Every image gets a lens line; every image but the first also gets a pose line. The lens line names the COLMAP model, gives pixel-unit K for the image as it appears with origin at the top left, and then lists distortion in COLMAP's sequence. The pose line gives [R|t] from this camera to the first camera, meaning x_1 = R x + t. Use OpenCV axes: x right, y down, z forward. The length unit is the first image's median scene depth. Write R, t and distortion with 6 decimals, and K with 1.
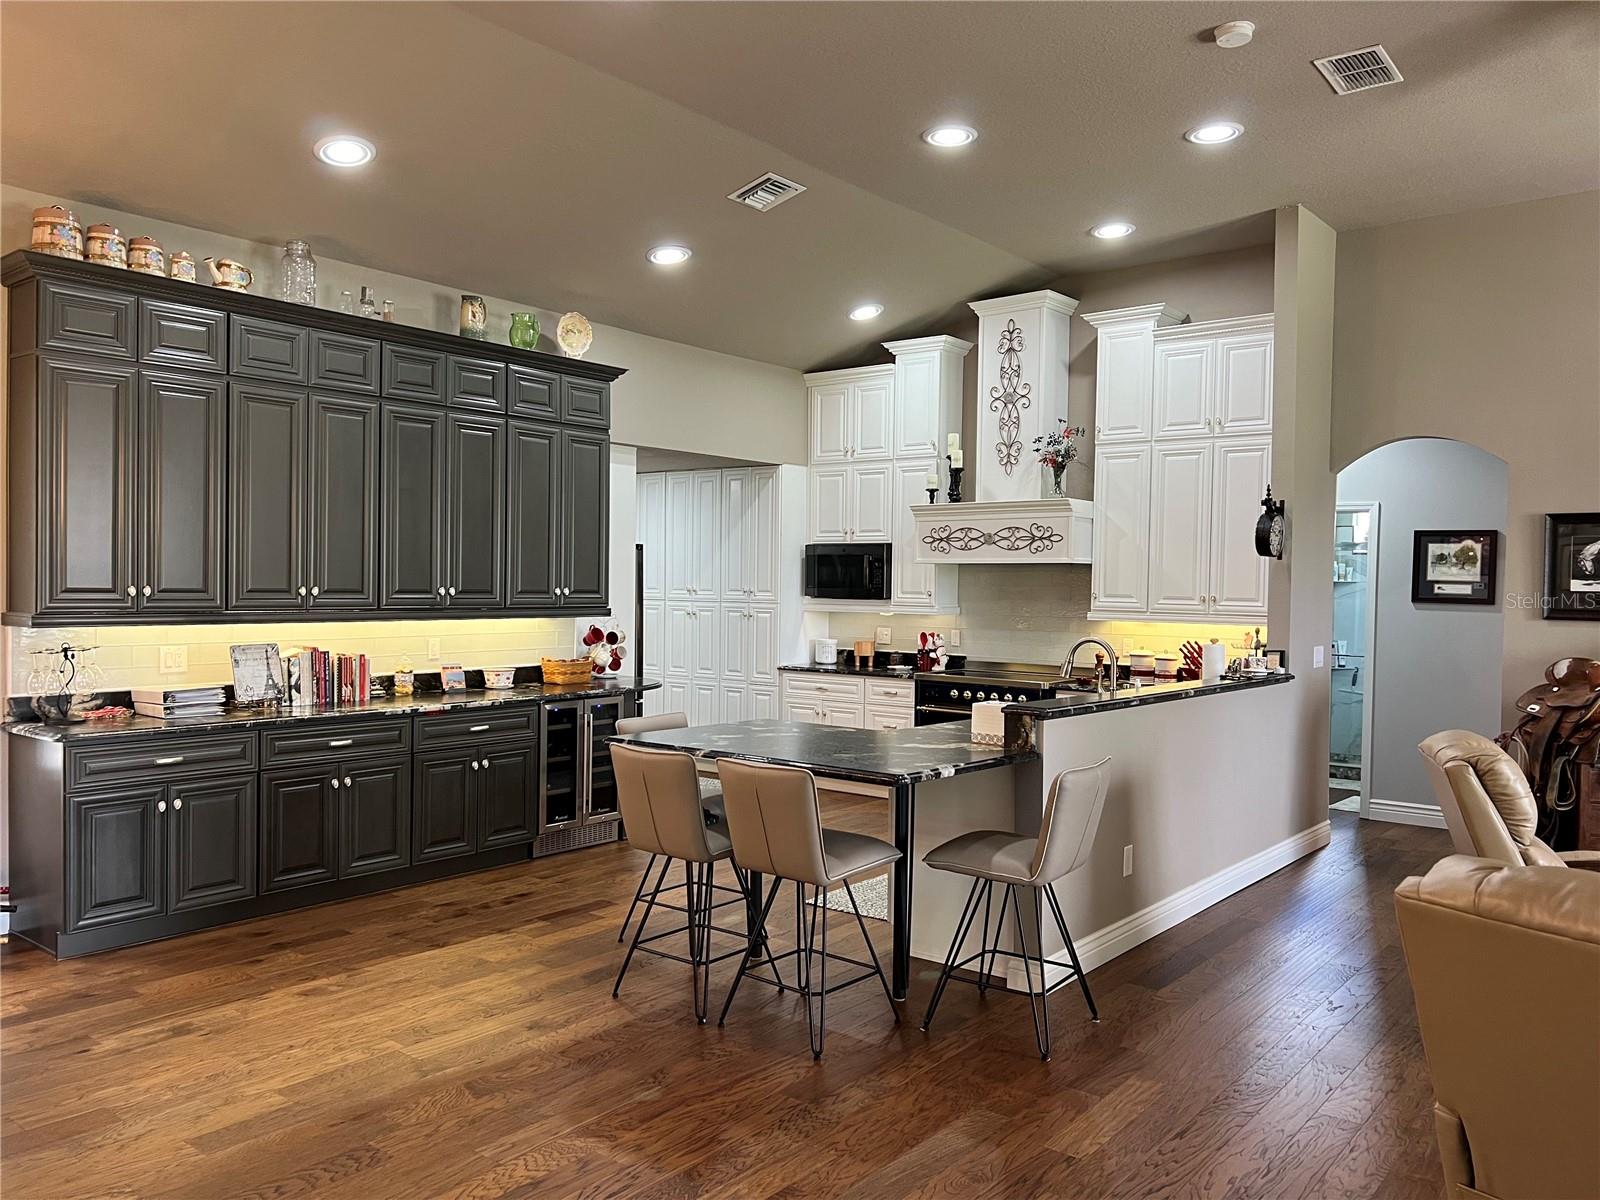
lens RADIAL K [[1200.1, 0, 798.4], [0, 1200.1, 606.5], [0, 0, 1]] dist [0.060292, -0.070331]
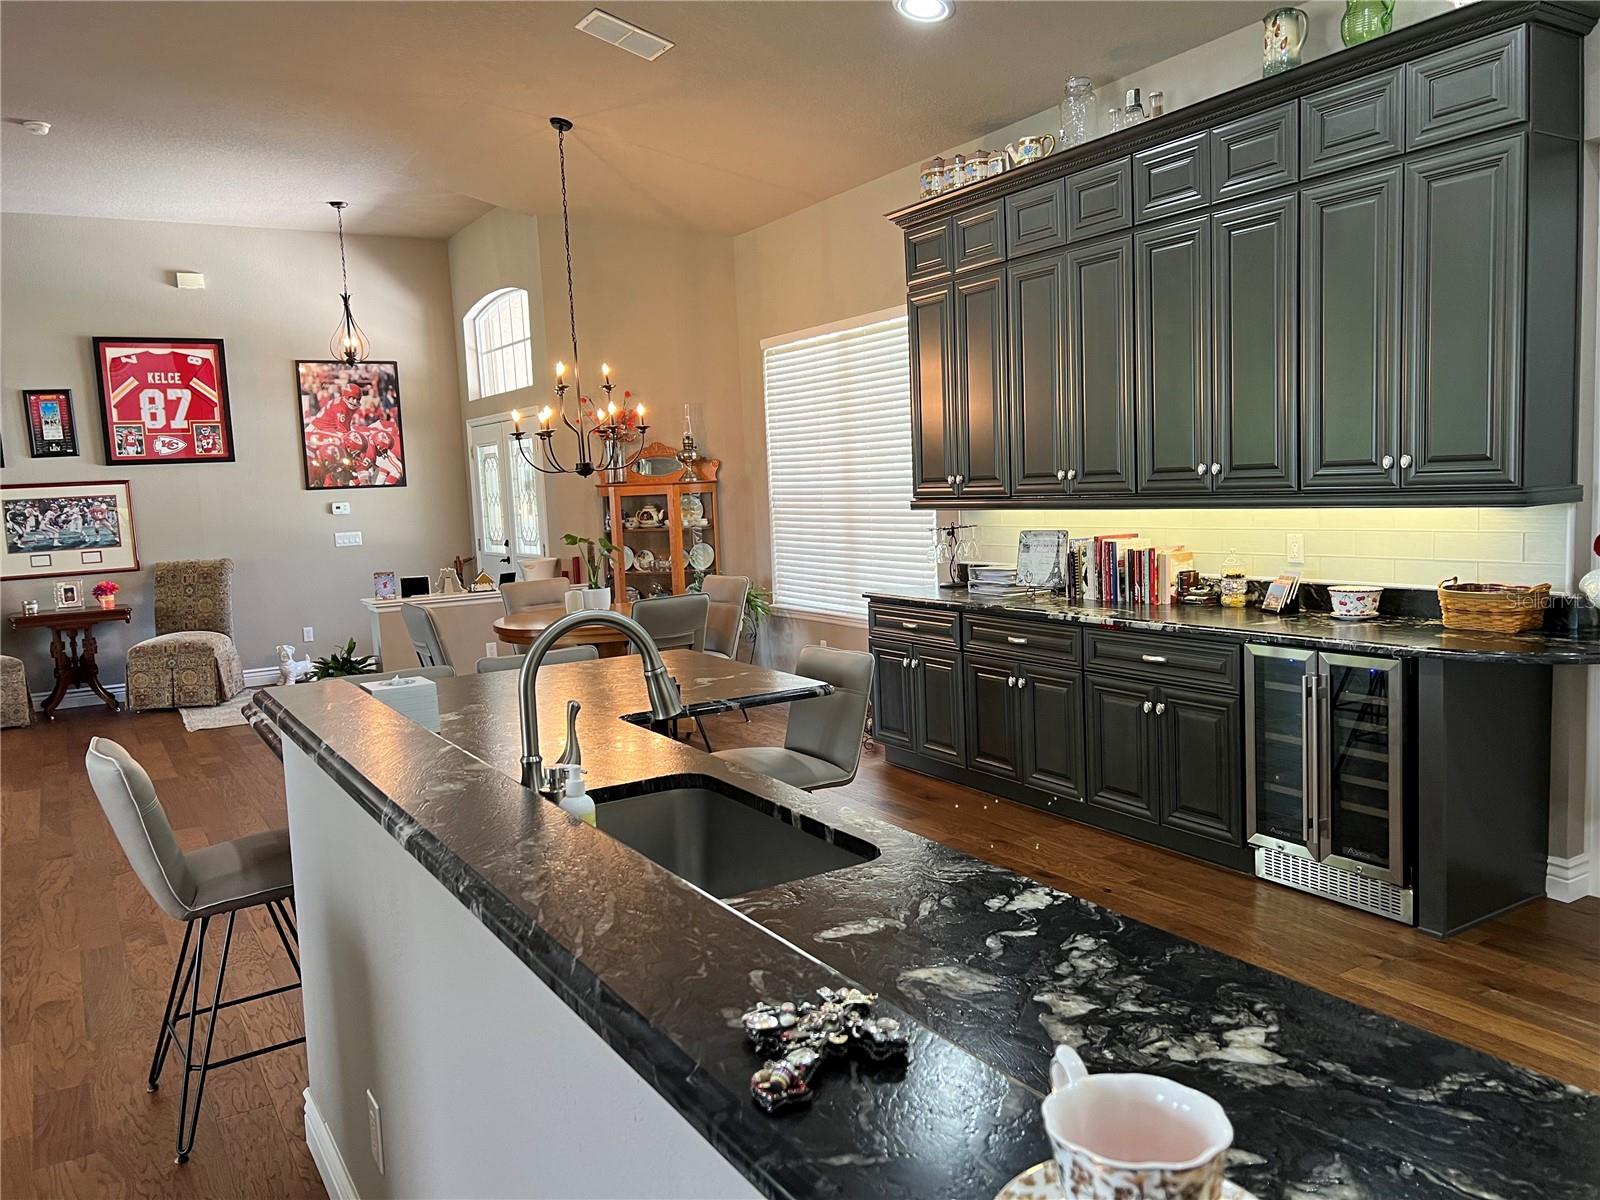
lens RADIAL K [[1200.1, 0, 800.0], [0, 1200.1, 599.8], [0, 0, 1]] dist [0.060292, -0.070331]
pose [[-0.330758, 0.097389, -0.938677, 0.423889], [0.020907, 0.995173, 0.095883, -0.008067], [0.943484, 0.012090, -0.331197, 0.896912]]
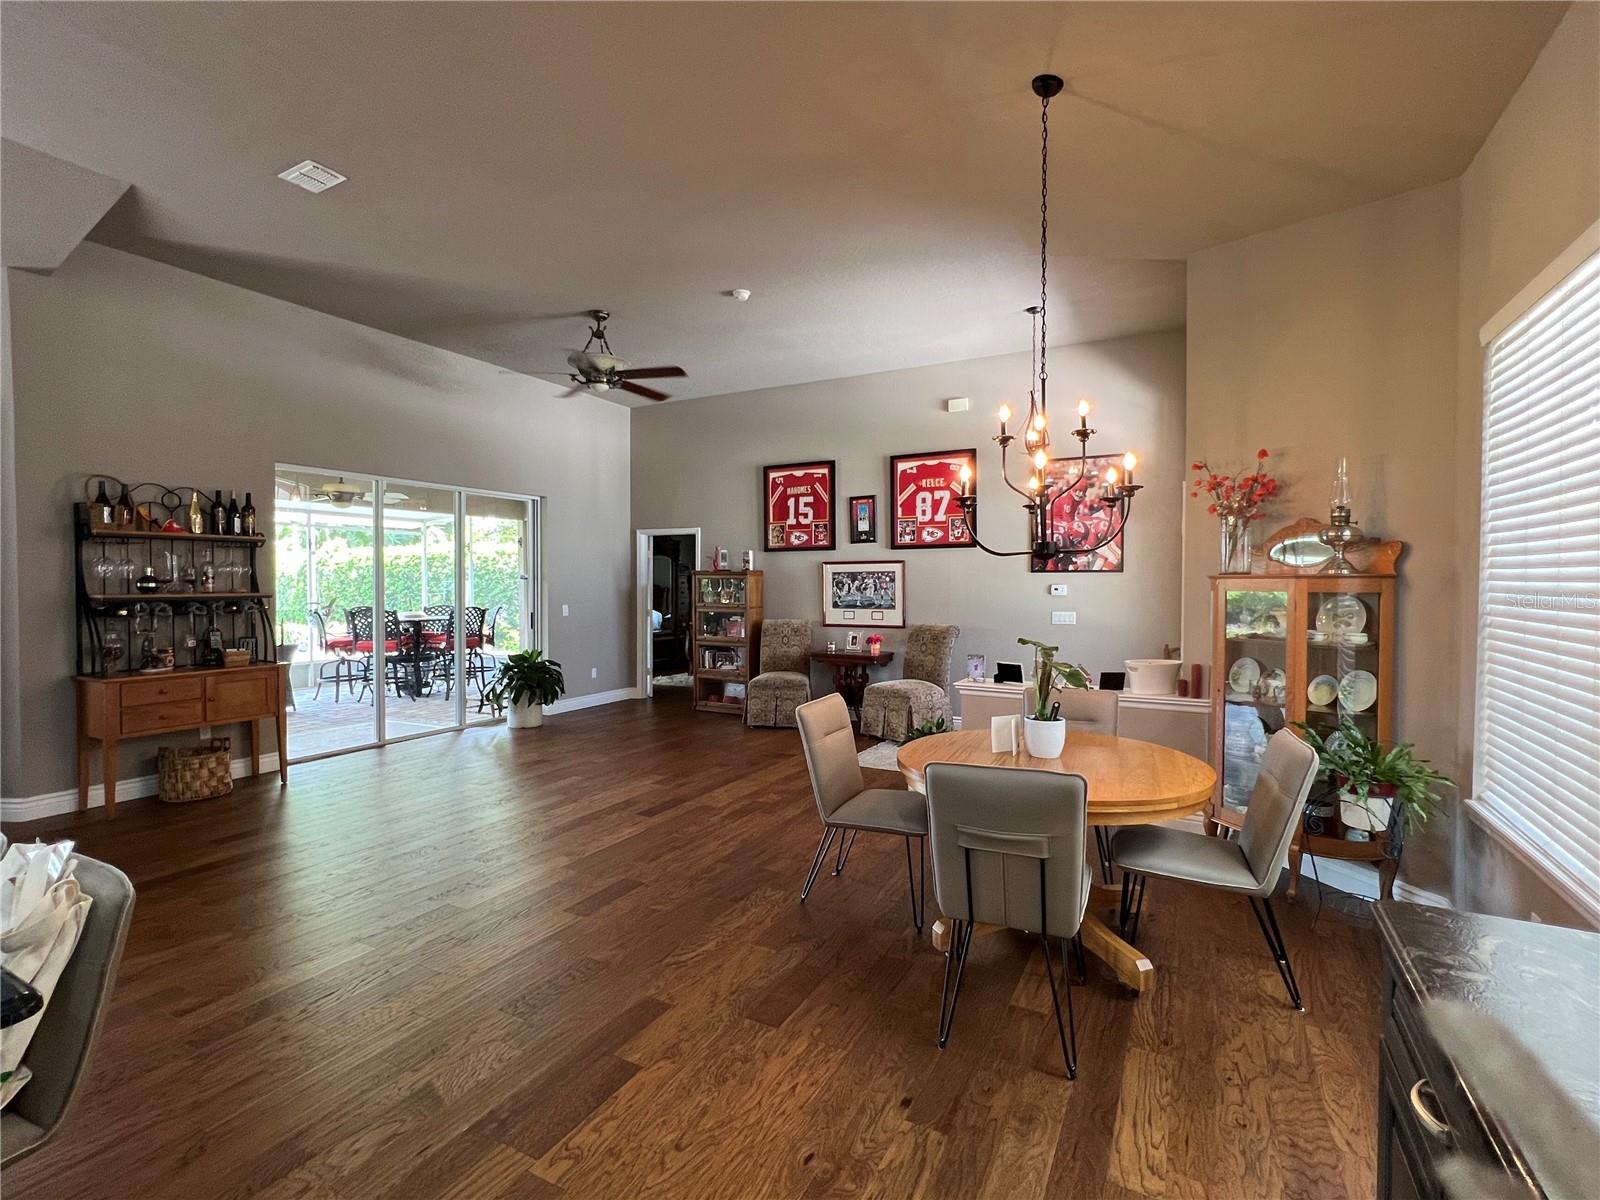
lens RADIAL K [[751.6, 0, 798.4], [0, 751.6, 597.8], [0, 0, 1]] dist [0.000880, -0.001151]
pose [[-0.982981, -0.011738, -0.183334, -0.221134], [-0.018824, 0.999139, 0.036961, -0.009484], [0.182743, 0.039783, -0.982356, 0.817106]]
